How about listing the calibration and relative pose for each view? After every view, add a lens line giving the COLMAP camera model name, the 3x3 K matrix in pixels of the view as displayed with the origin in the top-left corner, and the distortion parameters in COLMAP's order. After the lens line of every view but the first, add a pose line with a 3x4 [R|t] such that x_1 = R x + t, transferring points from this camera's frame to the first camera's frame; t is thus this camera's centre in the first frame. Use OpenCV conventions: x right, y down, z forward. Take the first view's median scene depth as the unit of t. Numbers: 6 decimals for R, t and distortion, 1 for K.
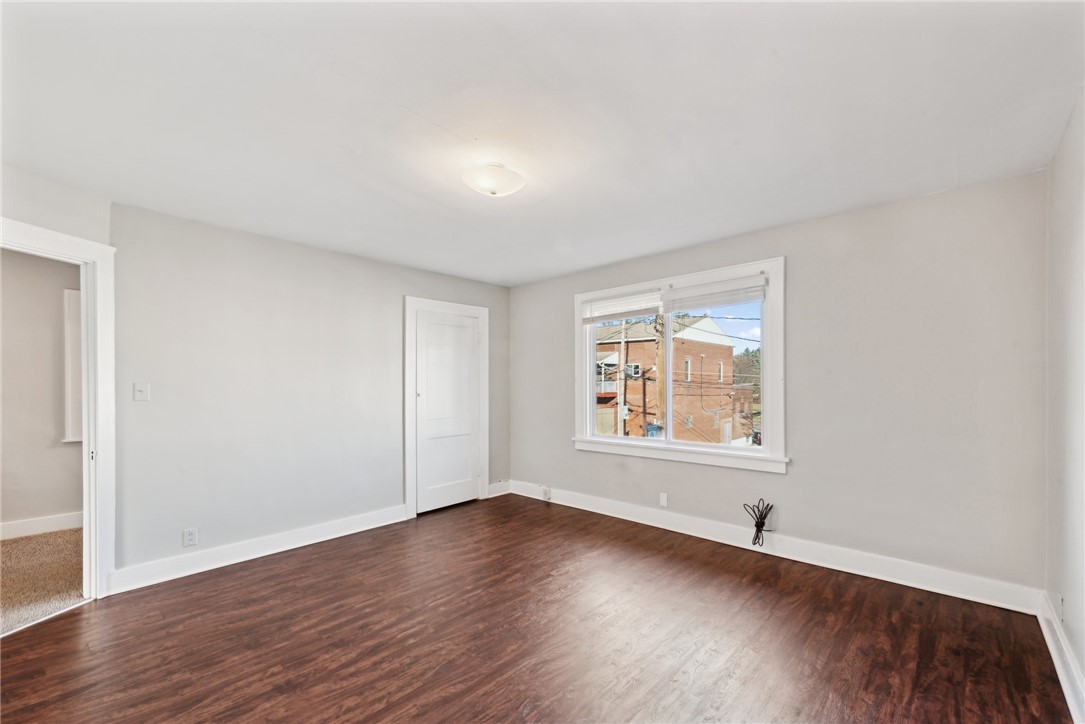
lens RADIAL K [[449.0, 0, 549.5], [0, 449.0, 388.4], [0, 0, 1]] dist [0.018259, -0.000631]
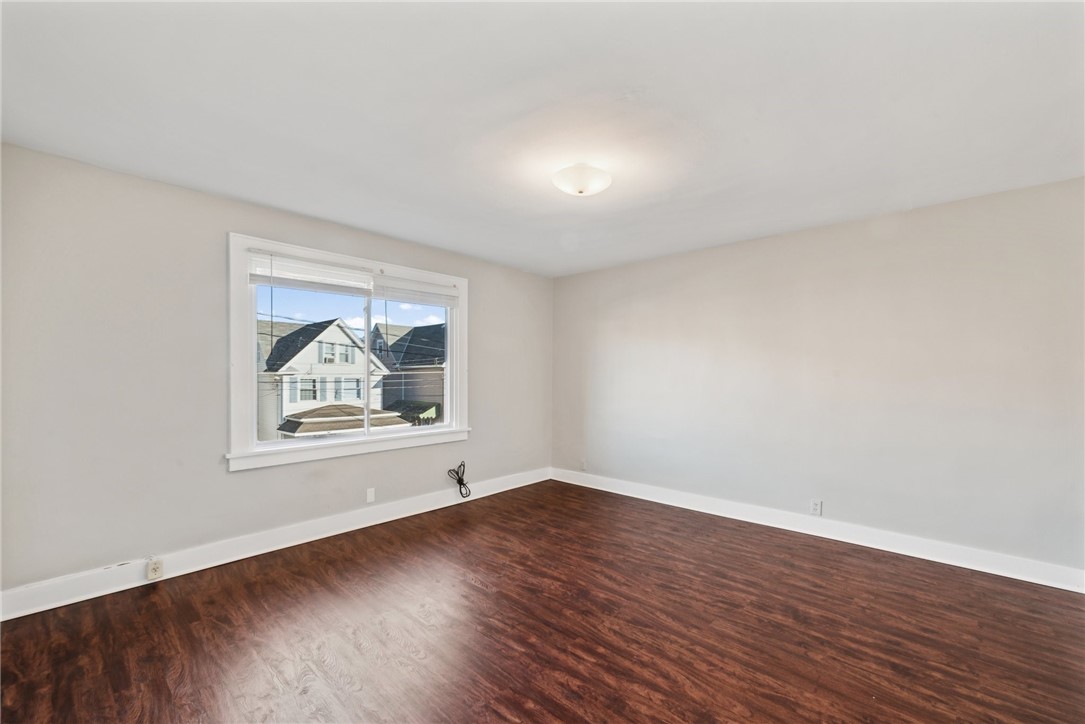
lens RADIAL K [[449.0, 0, 549.5], [0, 449.0, 388.4], [0, 0, 1]] dist [0.018259, -0.000631]
pose [[-0.005741, -0.027984, 0.999592, -0.838265], [0.002405, 0.999605, 0.027998, -0.002895], [-0.999981, 0.002565, -0.005672, 0.765384]]
